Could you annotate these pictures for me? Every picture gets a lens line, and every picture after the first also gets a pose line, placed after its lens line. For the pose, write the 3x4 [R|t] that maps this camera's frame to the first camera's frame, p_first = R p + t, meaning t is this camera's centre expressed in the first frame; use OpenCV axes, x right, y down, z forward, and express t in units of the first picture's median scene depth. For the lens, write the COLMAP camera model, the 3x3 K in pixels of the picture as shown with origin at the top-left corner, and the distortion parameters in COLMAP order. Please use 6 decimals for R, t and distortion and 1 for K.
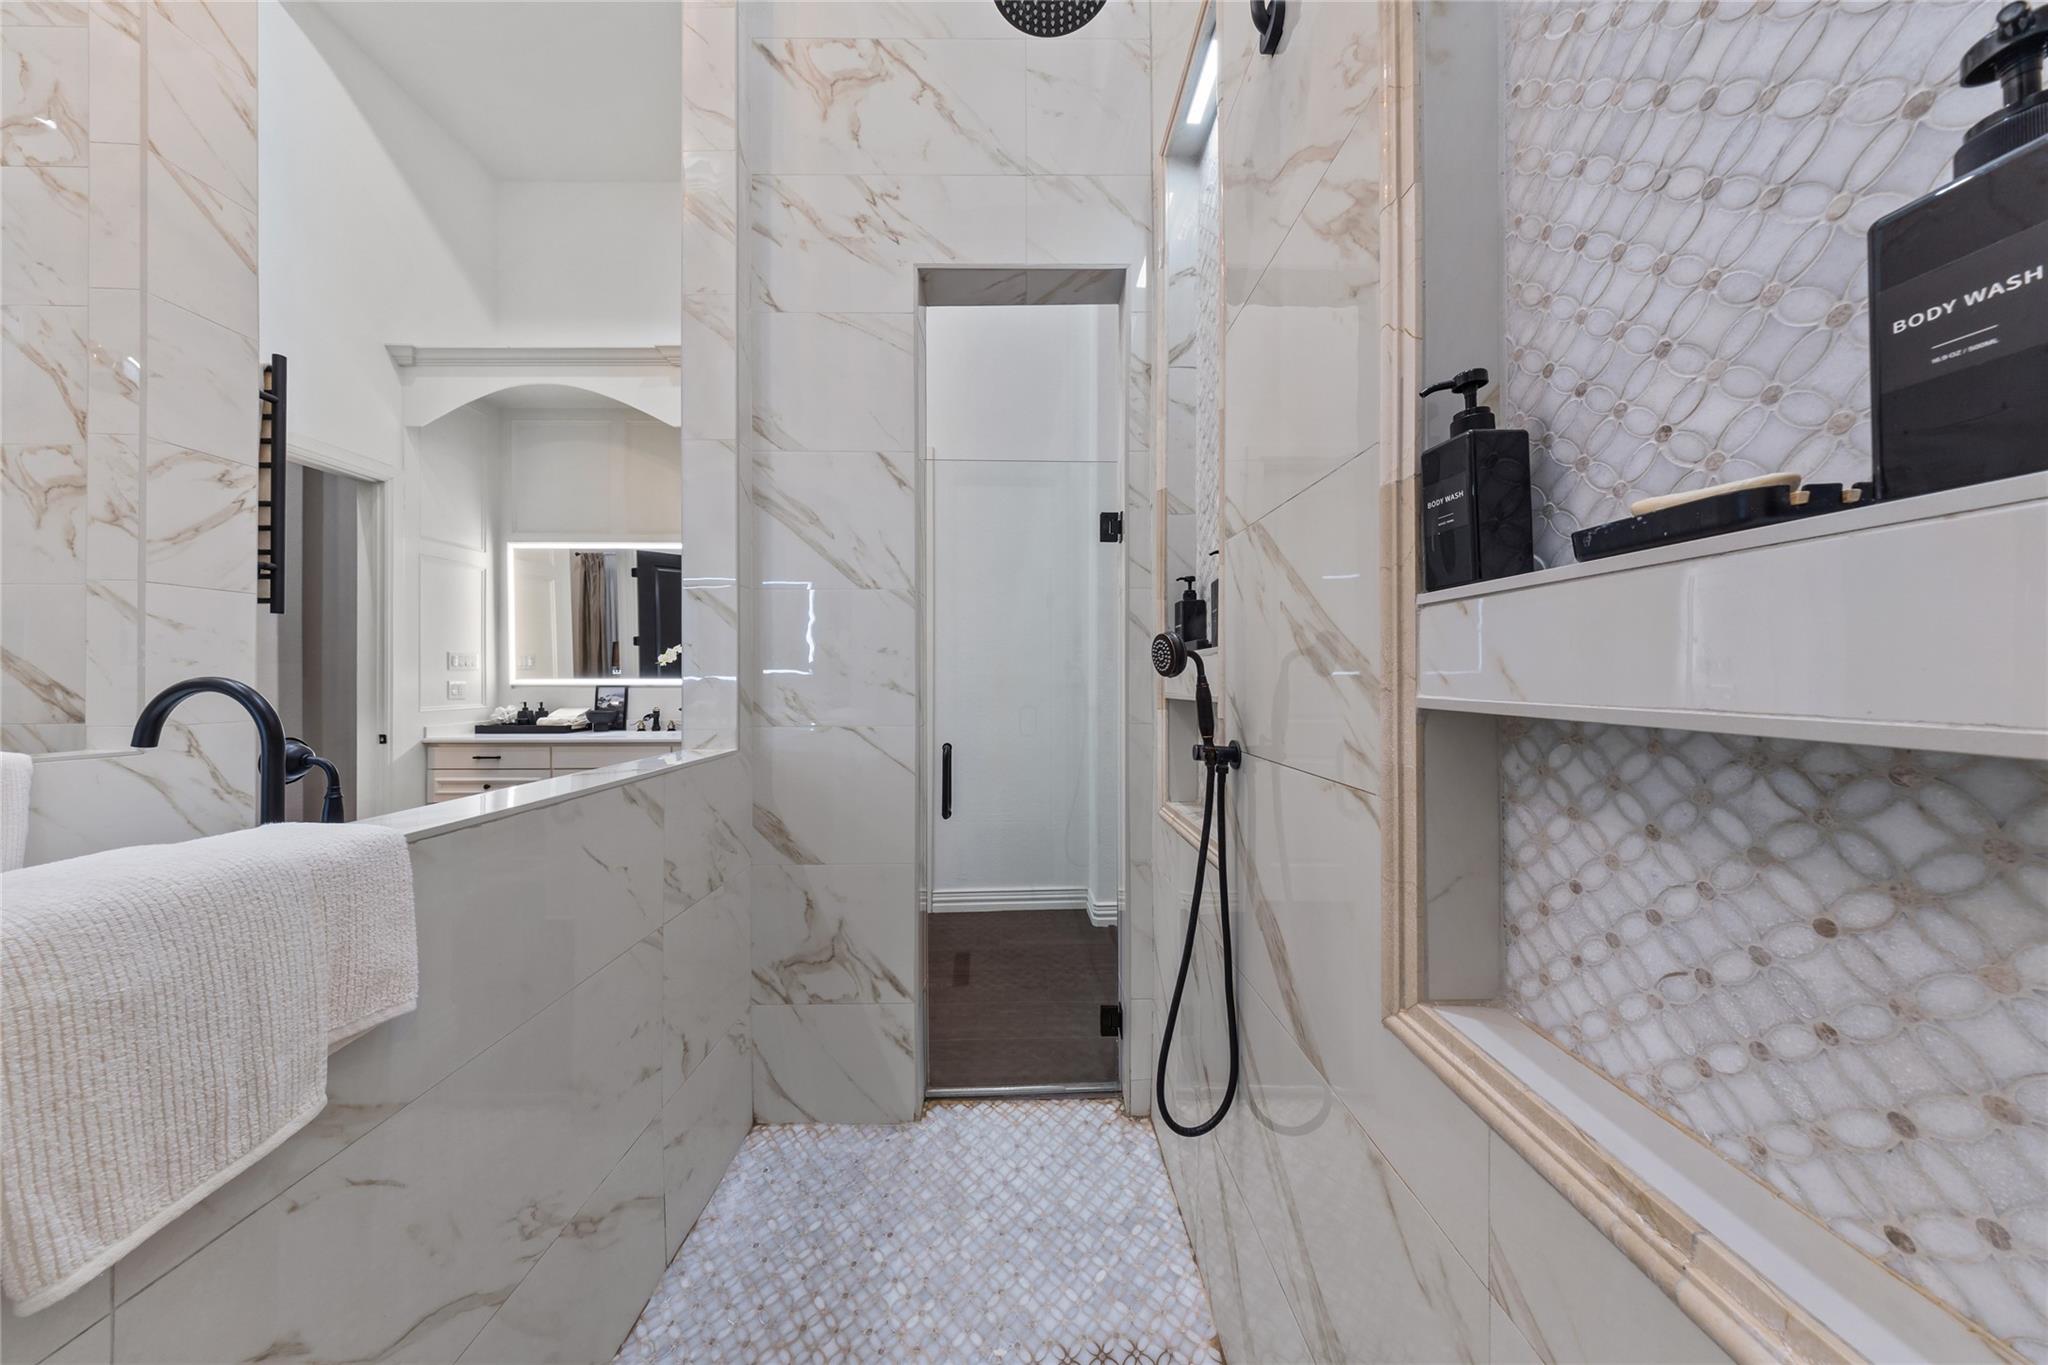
lens RADIAL K [[593.2, 0, 1028.2], [0, 593.2, 678.0], [0, 0, 1]] dist [-0.001540, -0.000013]
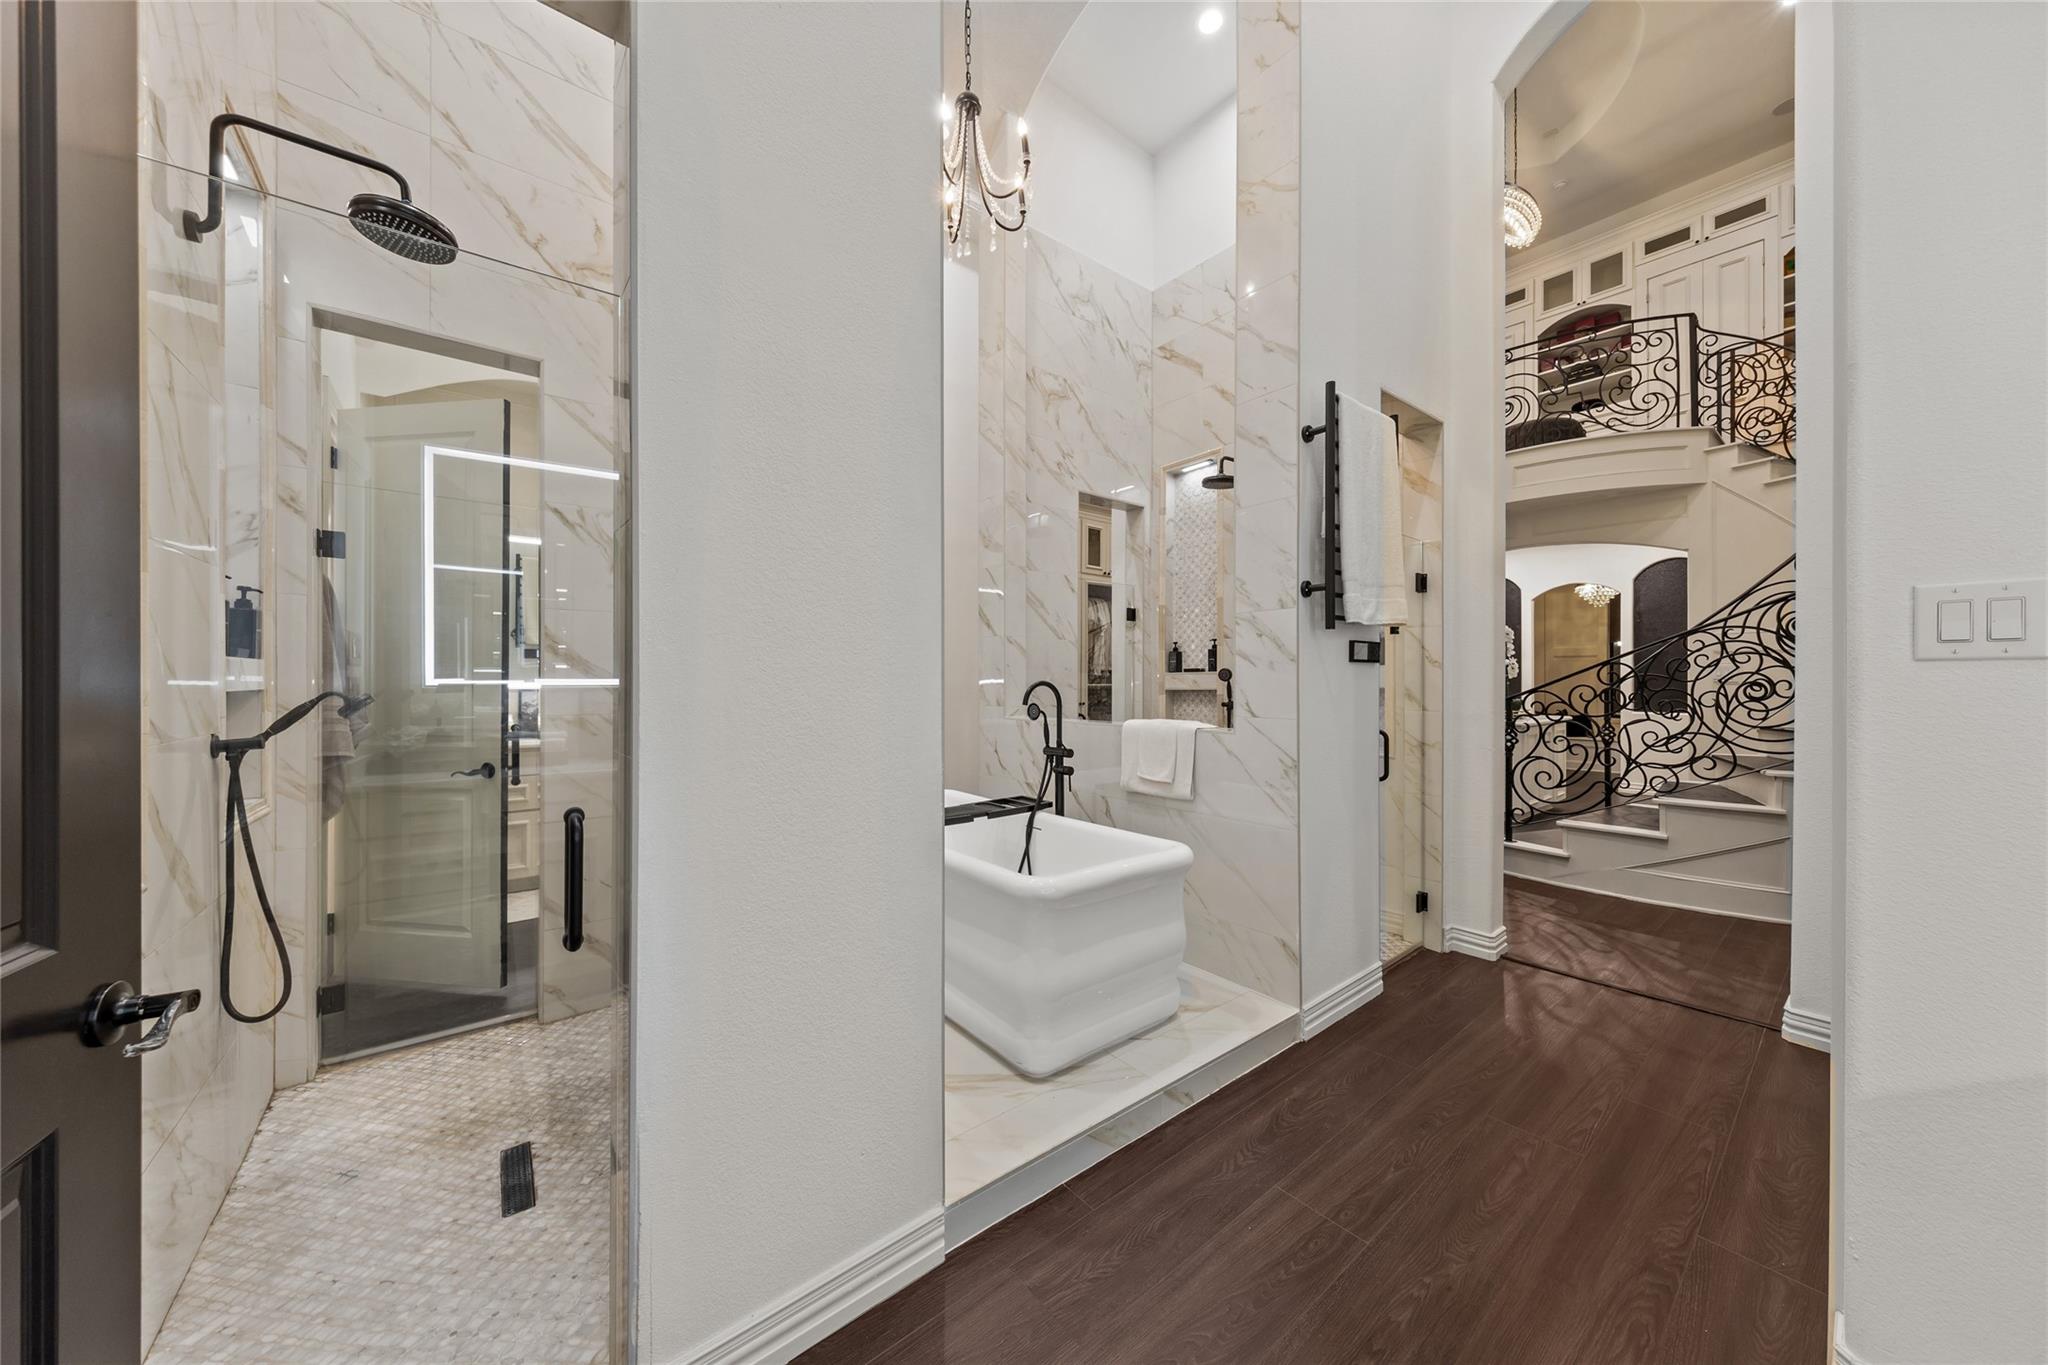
lens RADIAL K [[675.2, 0, 1024.0], [0, 675.2, 682.5], [0, 0, 1]] dist [0.014453, -0.000016]
pose [[0.791461, 0.000213, 0.611220, -1.968400], [-0.003848, 0.999982, 0.004634, -0.004529], [-0.611208, -0.006020, 0.791447, -0.888007]]
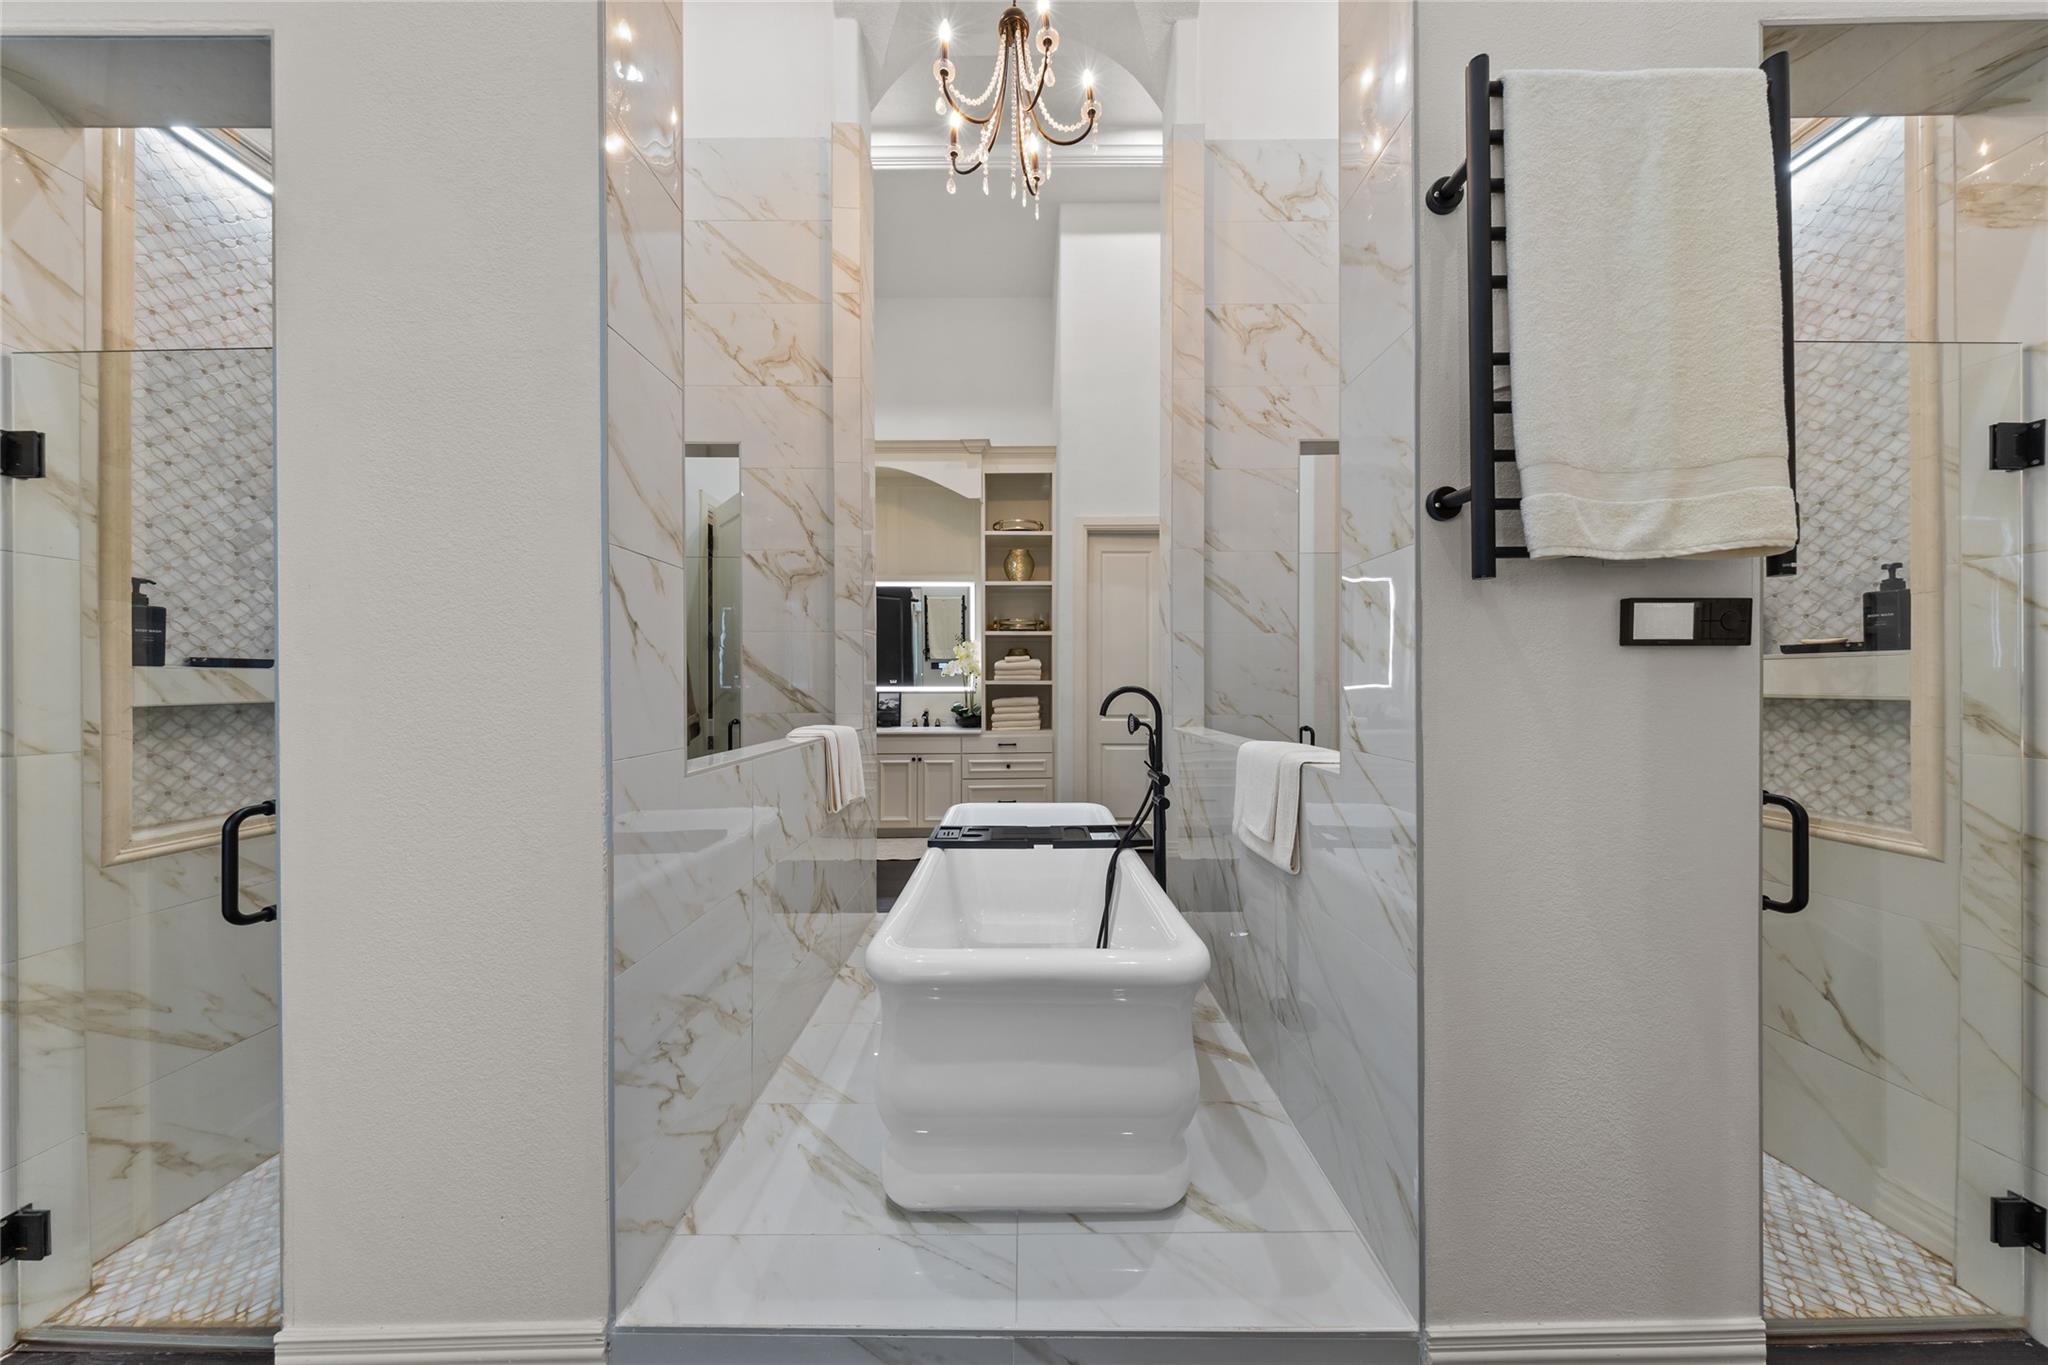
lens RADIAL K [[599.6, 0, 1018.3], [0, 599.6, 687.5], [0, 0, 1]] dist [0.009527, -0.002197]
pose [[0.999934, -0.002446, -0.011203, -1.028315], [0.002511, 0.999980, 0.005742, -0.006445], [0.011189, -0.005769, 0.999921, -0.764263]]
